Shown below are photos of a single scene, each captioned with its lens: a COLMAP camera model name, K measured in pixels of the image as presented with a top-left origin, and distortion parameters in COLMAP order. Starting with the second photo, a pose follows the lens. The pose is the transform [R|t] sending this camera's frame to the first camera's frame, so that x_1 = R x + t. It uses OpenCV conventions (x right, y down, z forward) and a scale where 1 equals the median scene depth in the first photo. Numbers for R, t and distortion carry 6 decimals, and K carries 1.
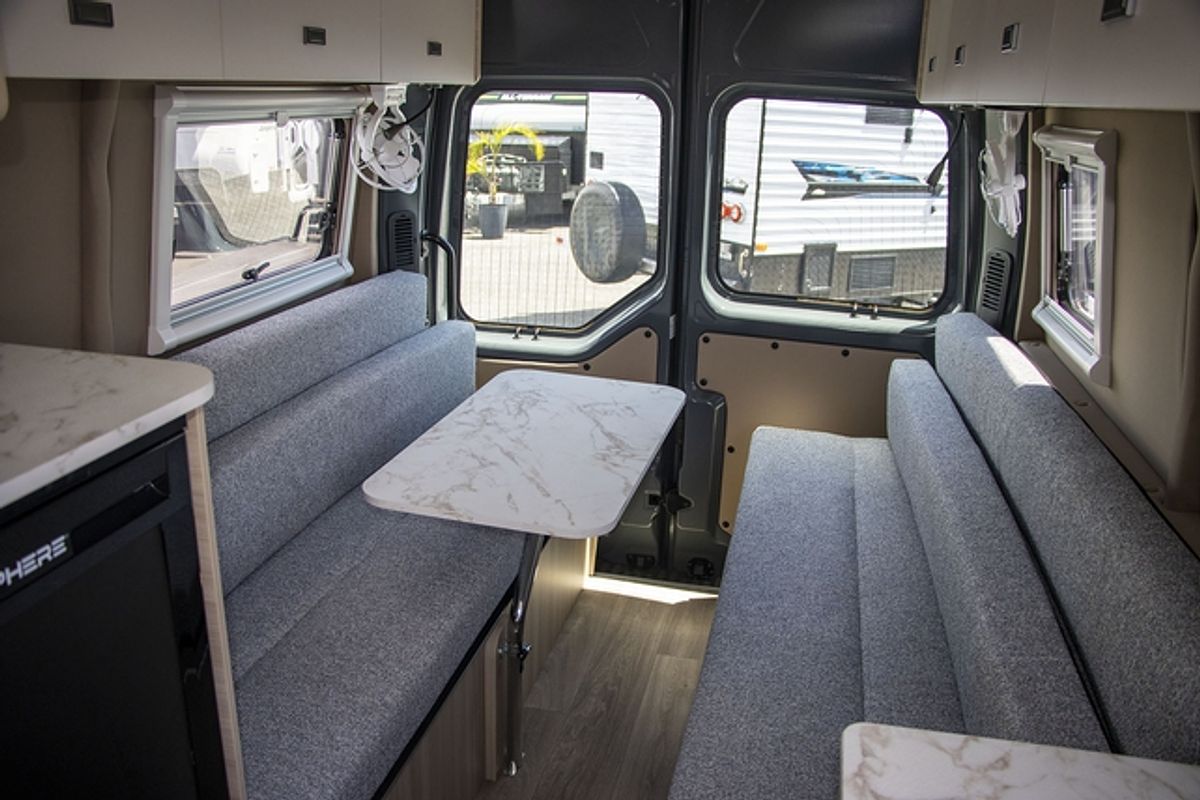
lens RADIAL K [[991.3, 0, 600.0], [0, 991.3, 400.0], [0, 0, 1]] dist [-0.166868, 0.140438]
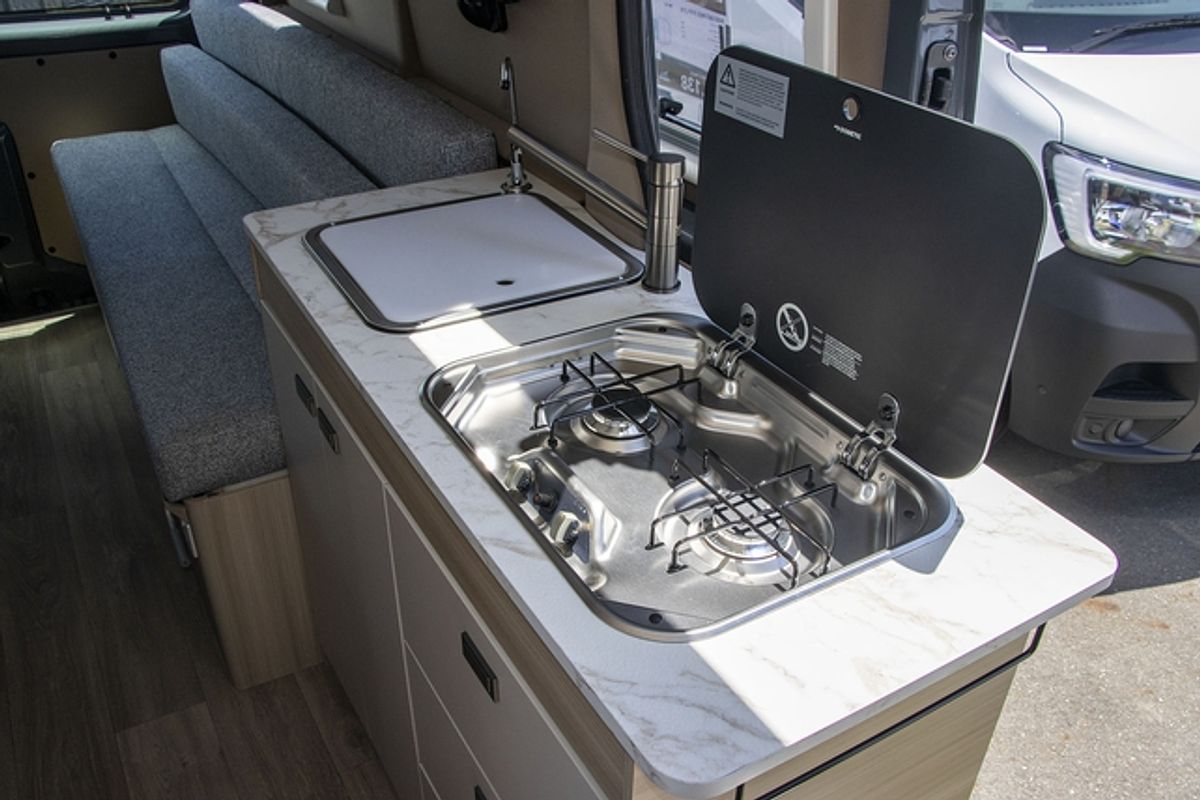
lens RADIAL K [[1015.7, 0, 600.0], [0, 1015.7, 400.0], [0, 0, 1]] dist [-0.186446, 0.163051]
pose [[0.731478, -0.369778, 0.572892, -0.103897], [0.211666, 0.921816, 0.324736, 0.068487], [-0.648181, -0.116275, 0.752557, -0.177044]]
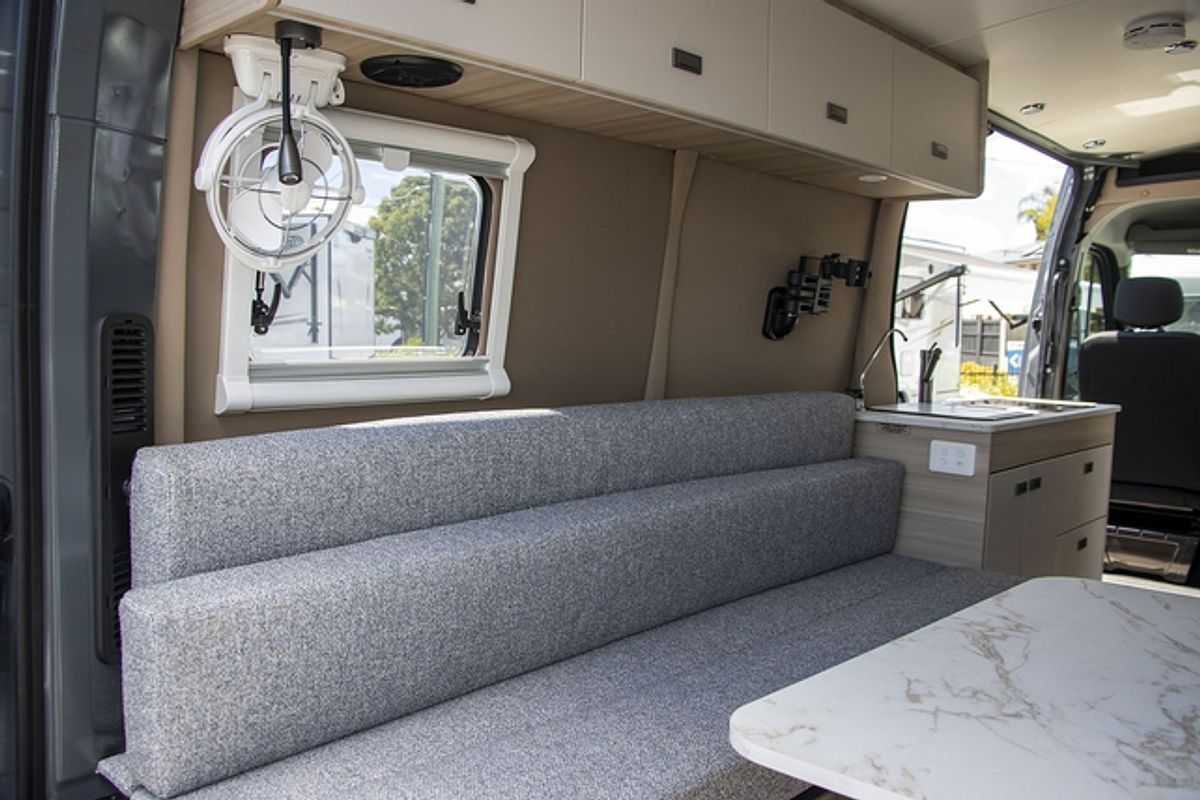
lens RADIAL K [[991.3, 0, 600.0], [0, 991.3, 400.0], [0, 0, 1]] dist [-0.166868, 0.140438]
pose [[-0.857044, -0.095040, 0.506403, -0.065456], [0.099786, 0.933617, 0.344097, -0.324020], [-0.505489, 0.345438, -0.790666, 1.612658]]
